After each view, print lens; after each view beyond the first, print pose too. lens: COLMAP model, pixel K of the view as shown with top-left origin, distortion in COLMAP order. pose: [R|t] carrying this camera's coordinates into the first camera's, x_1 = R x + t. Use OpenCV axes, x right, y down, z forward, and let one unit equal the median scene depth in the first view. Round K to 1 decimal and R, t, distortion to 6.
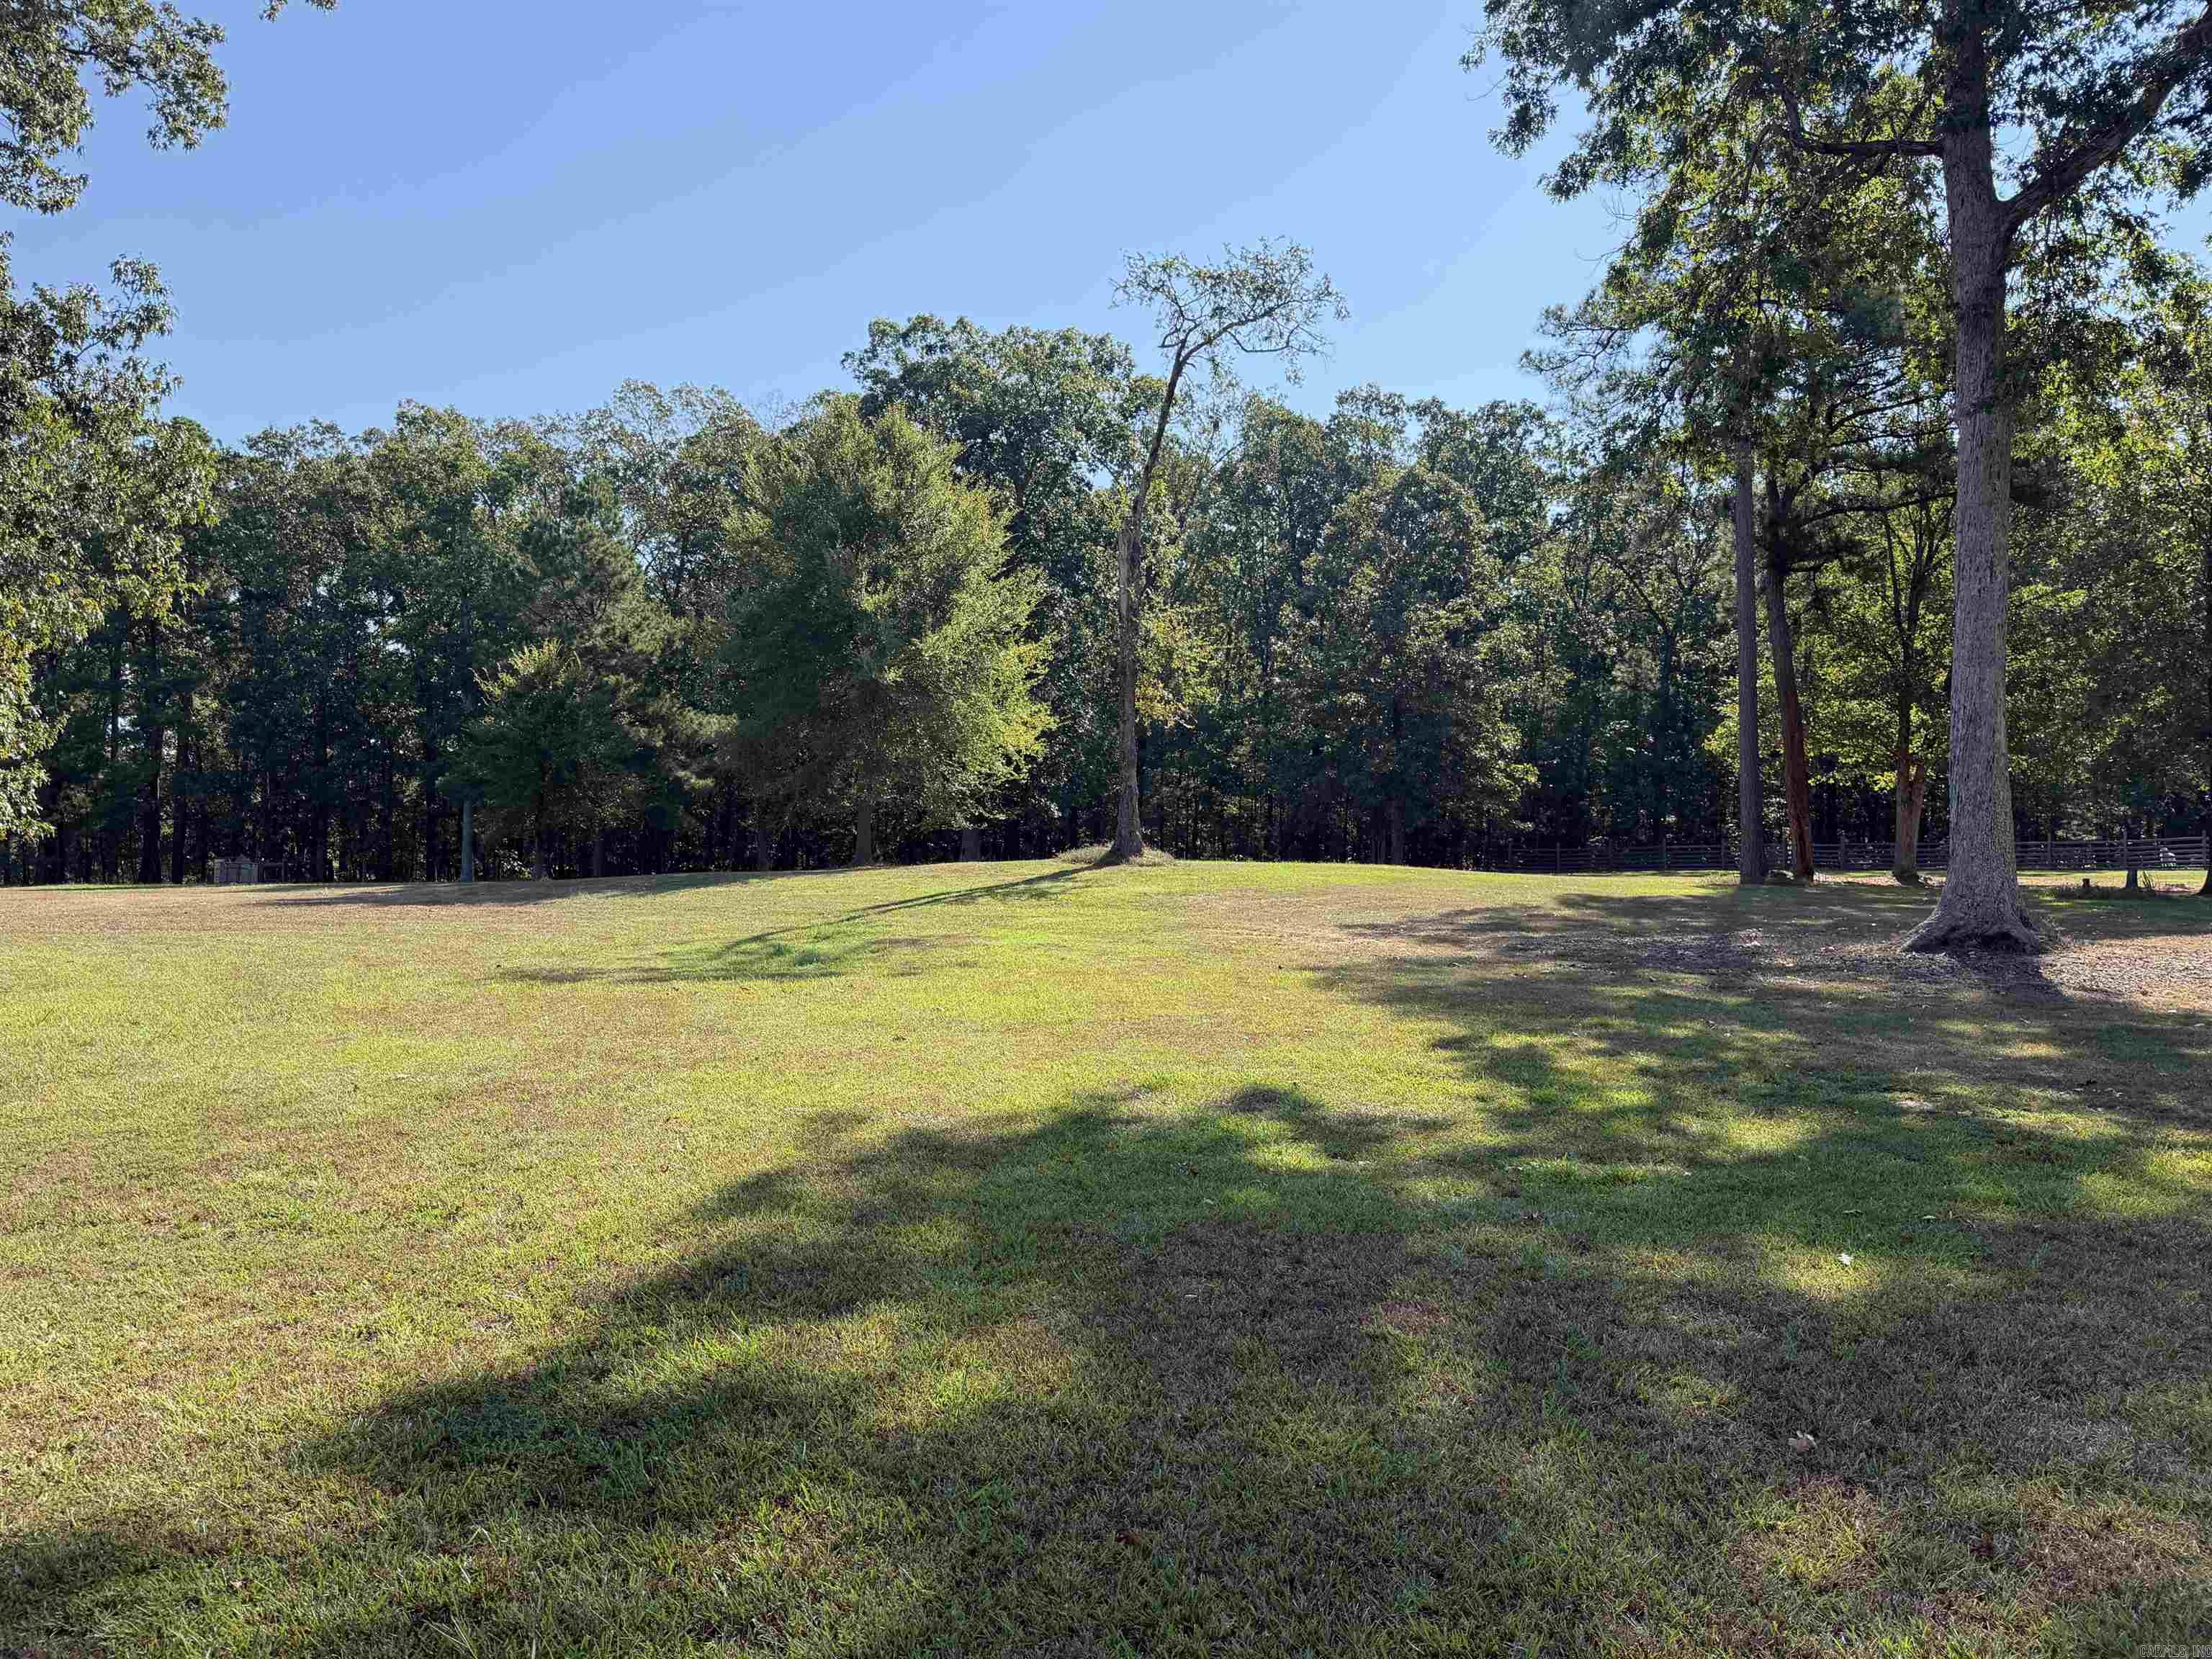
lens RADIAL K [[1556.4, 0, 1106.0], [0, 1556.4, 829.5], [0, 0, 1]] dist [0.024710, -0.036813]
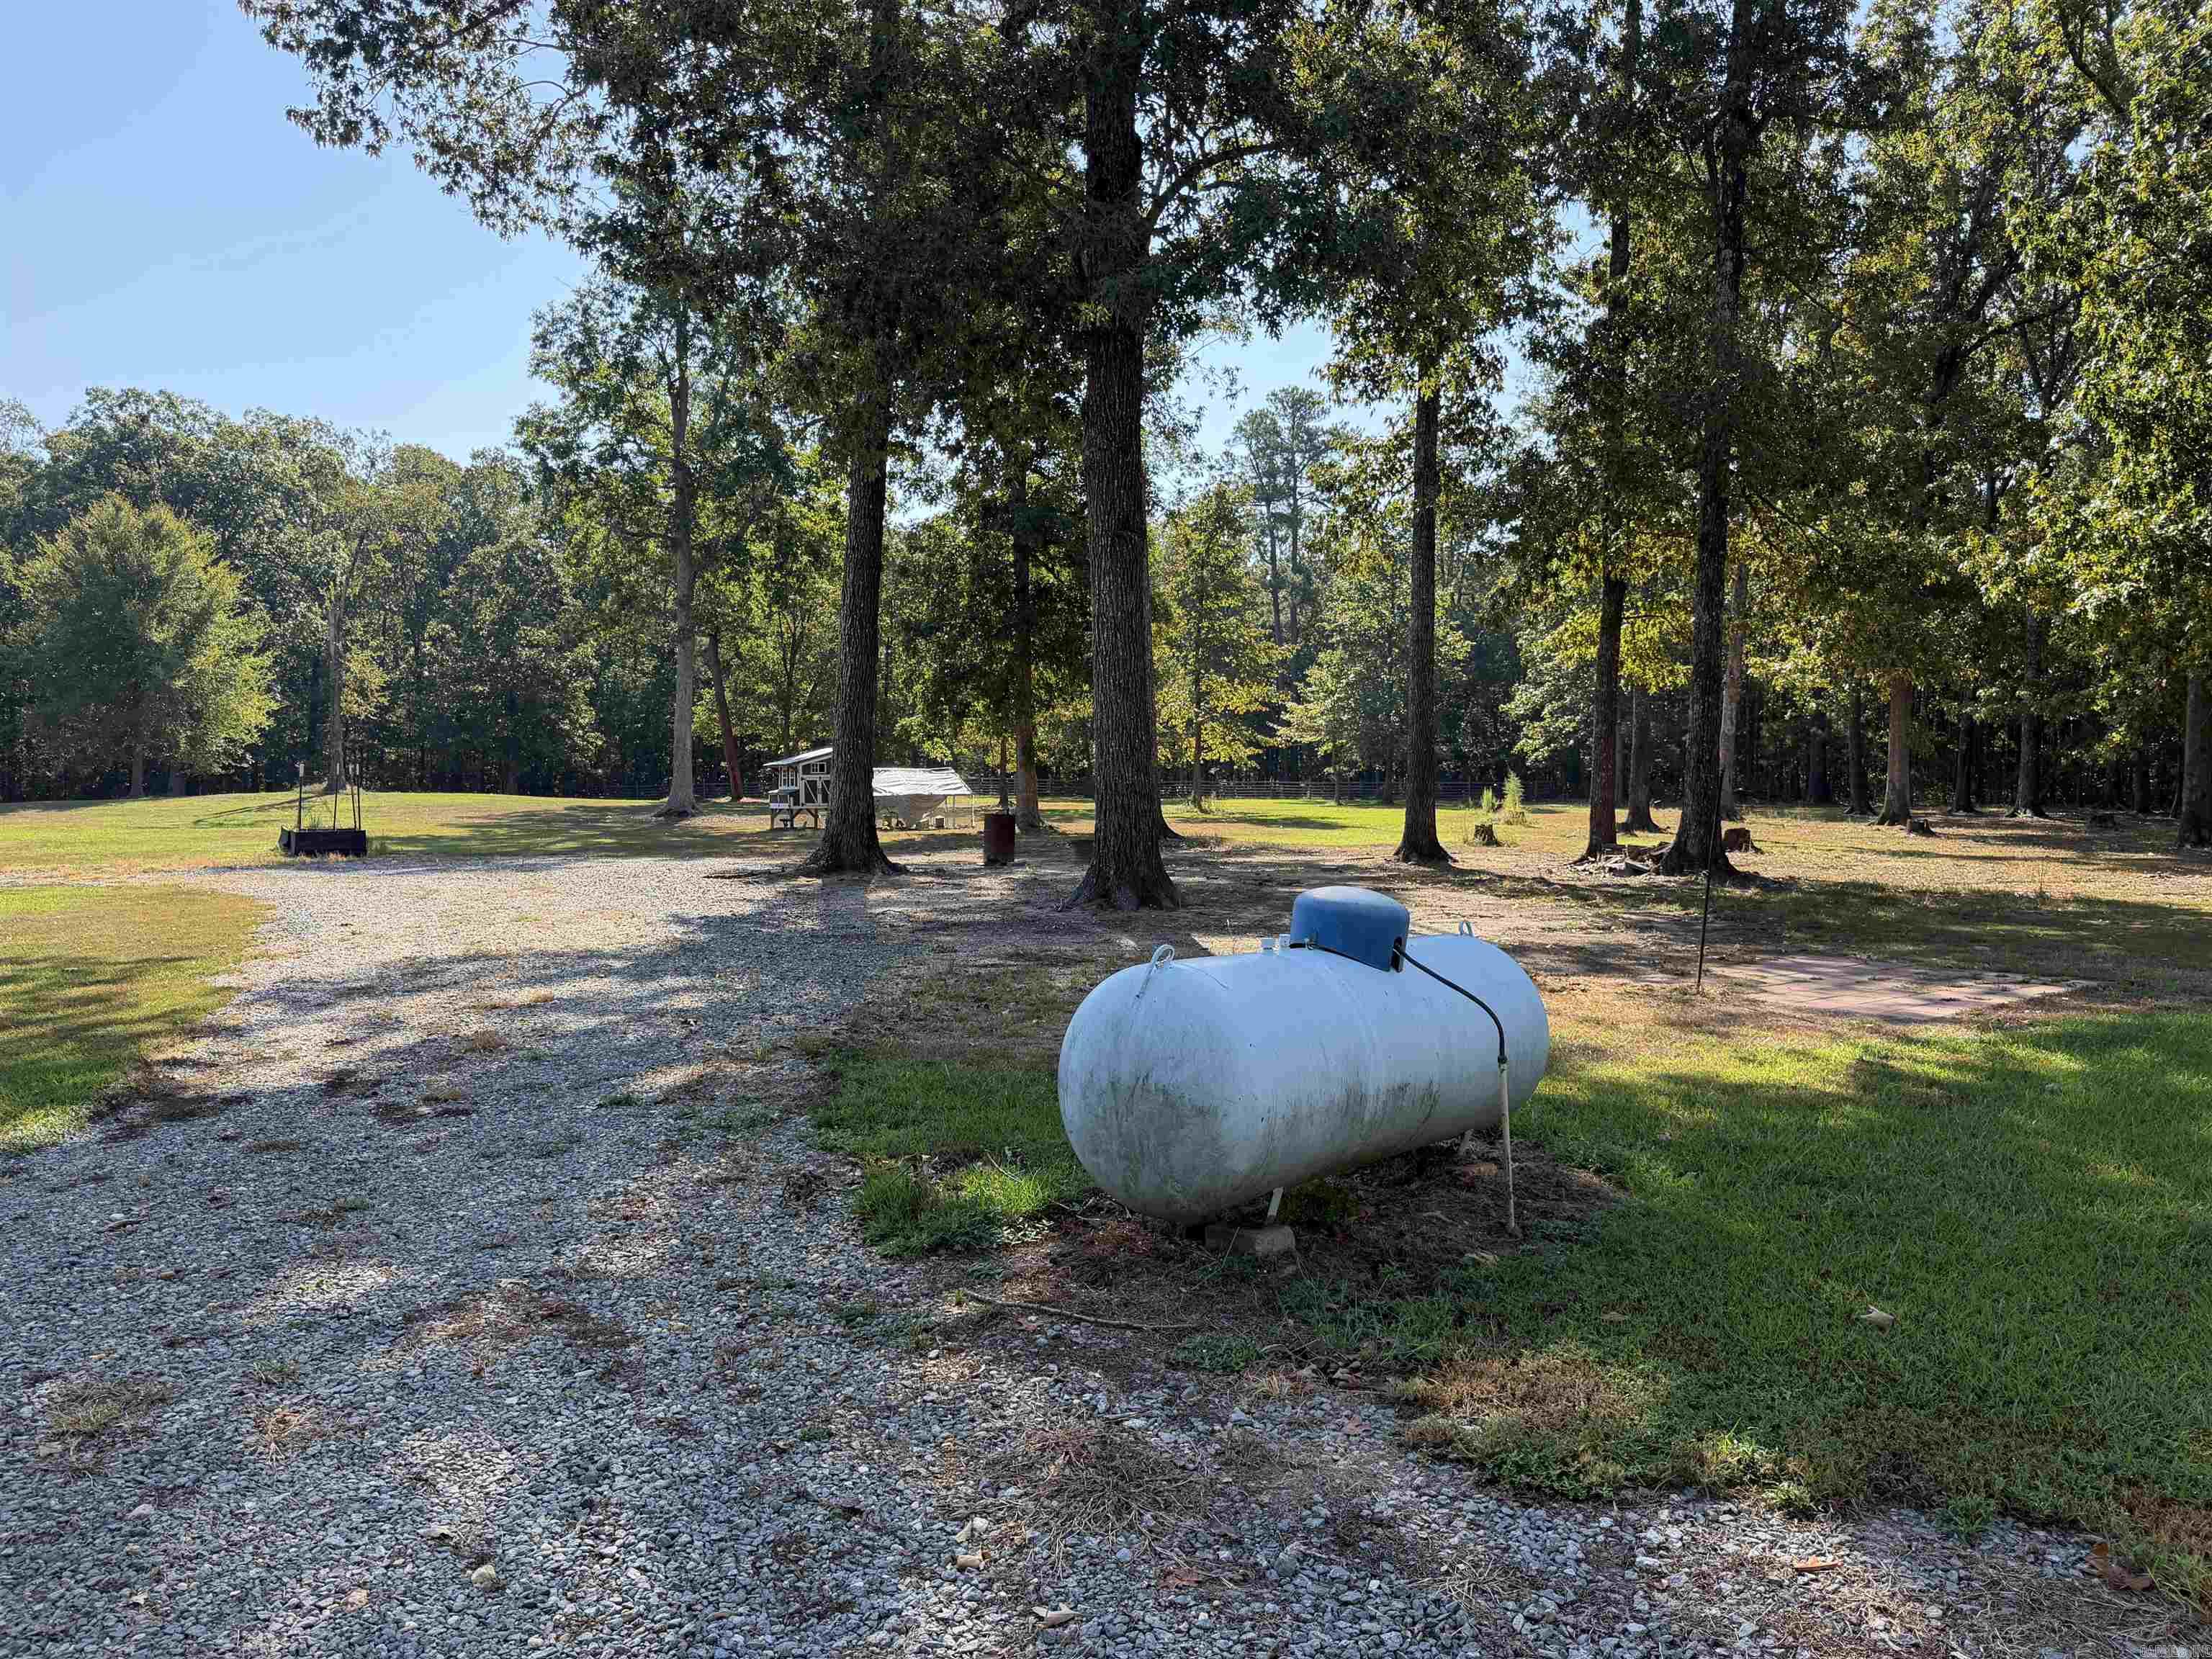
lens RADIAL K [[1556.4, 0, 1106.0], [0, 1556.4, 829.5], [0, 0, 1]] dist [0.024710, -0.036813]
pose [[0.870396, -0.021308, 0.491891, -0.084886], [0.002388, 0.999234, 0.039060, -0.002915], [-0.492346, -0.032823, 0.869780, -0.843701]]
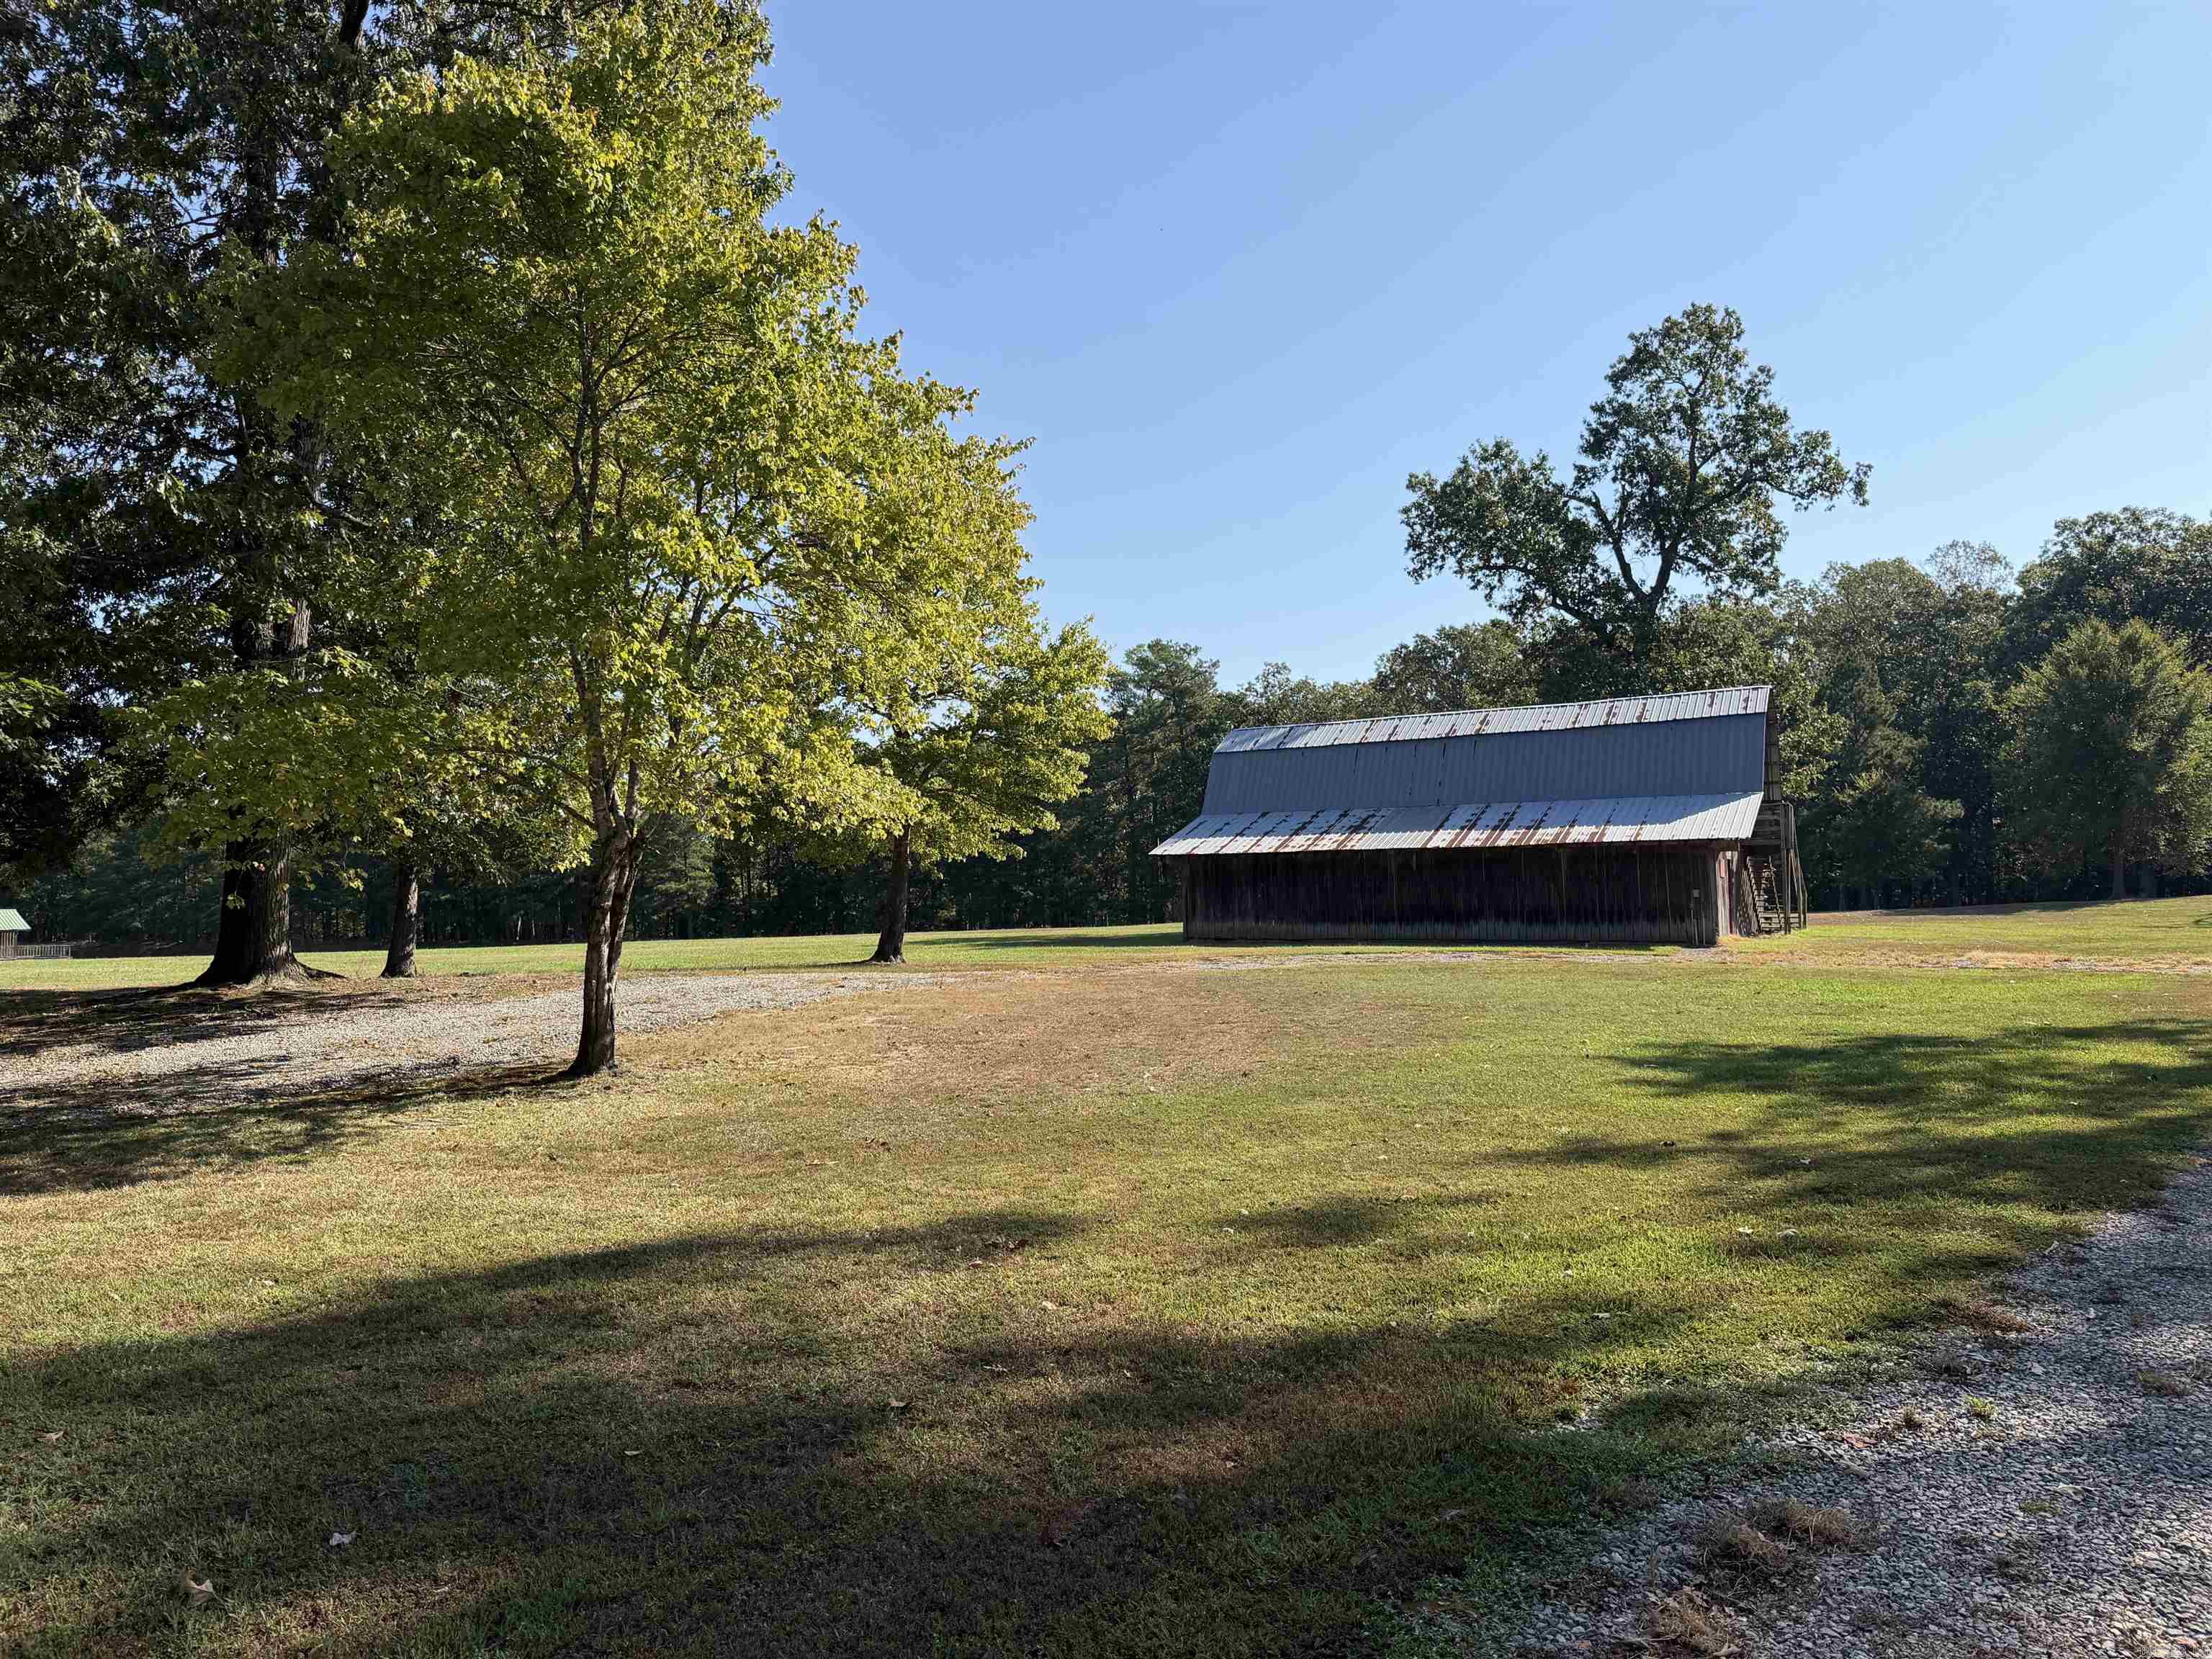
lens RADIAL K [[1556.4, 0, 1106.0], [0, 1556.4, 829.5], [0, 0, 1]] dist [0.024710, -0.036813]
pose [[0.827398, -0.041155, -0.560105, -0.117739], [0.021591, 0.998905, -0.041501, -0.004123], [0.561200, 0.022245, 0.827381, -0.967353]]
